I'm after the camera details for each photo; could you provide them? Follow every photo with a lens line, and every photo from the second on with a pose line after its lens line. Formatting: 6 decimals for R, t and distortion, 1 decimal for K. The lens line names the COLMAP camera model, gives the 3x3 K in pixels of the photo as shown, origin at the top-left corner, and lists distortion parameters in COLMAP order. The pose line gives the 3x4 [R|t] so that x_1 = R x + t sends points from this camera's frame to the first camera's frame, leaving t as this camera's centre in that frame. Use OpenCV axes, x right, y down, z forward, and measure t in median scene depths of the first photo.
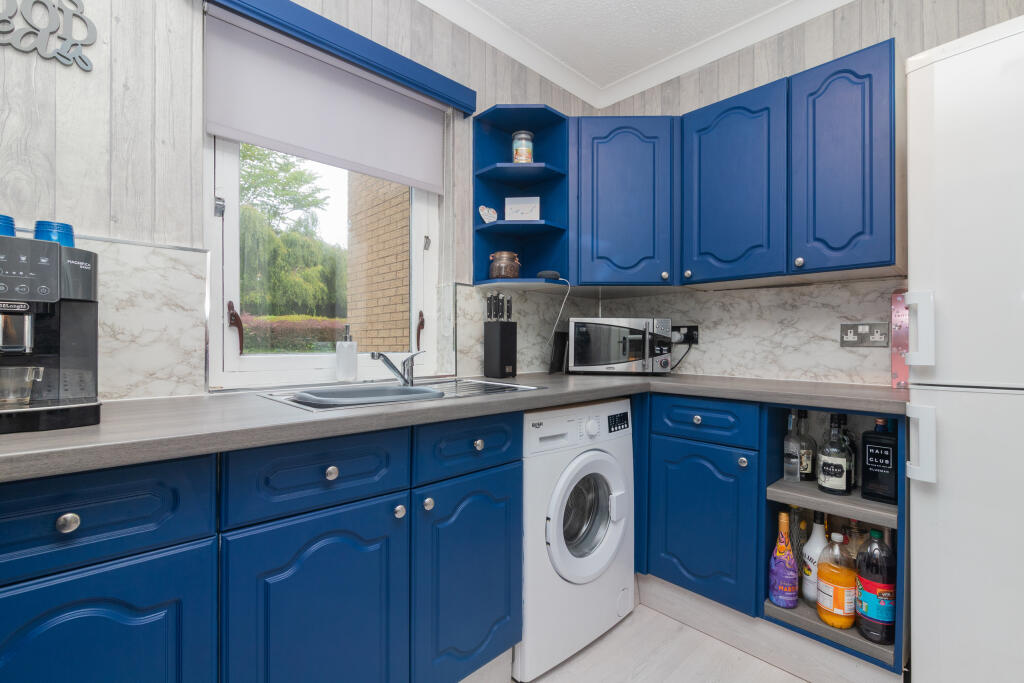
lens RADIAL K [[459.8, 0, 512.0], [0, 459.8, 341.5], [0, 0, 1]] dist [-0.000516, -0.000145]
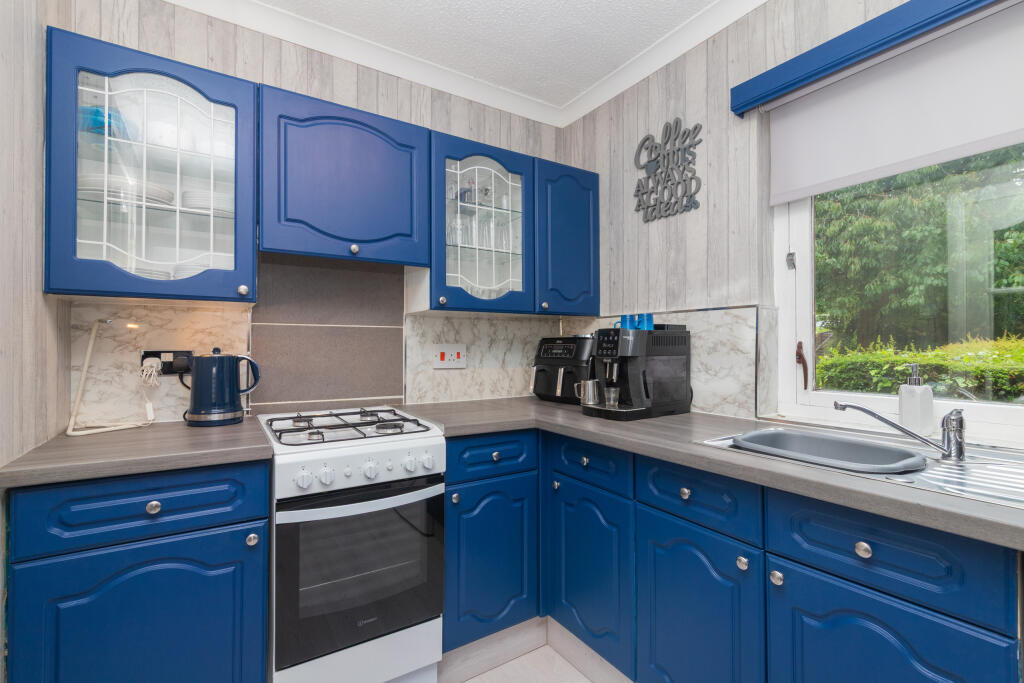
lens RADIAL K [[459.8, 0, 512.0], [0, 459.8, 341.5], [0, 0, 1]] dist [-0.000516, -0.000145]
pose [[-0.182614, -0.010804, -0.983125, 0.750010], [0.003370, 0.999927, -0.011614, -0.093001], [0.983179, -0.005434, -0.182565, 0.614671]]
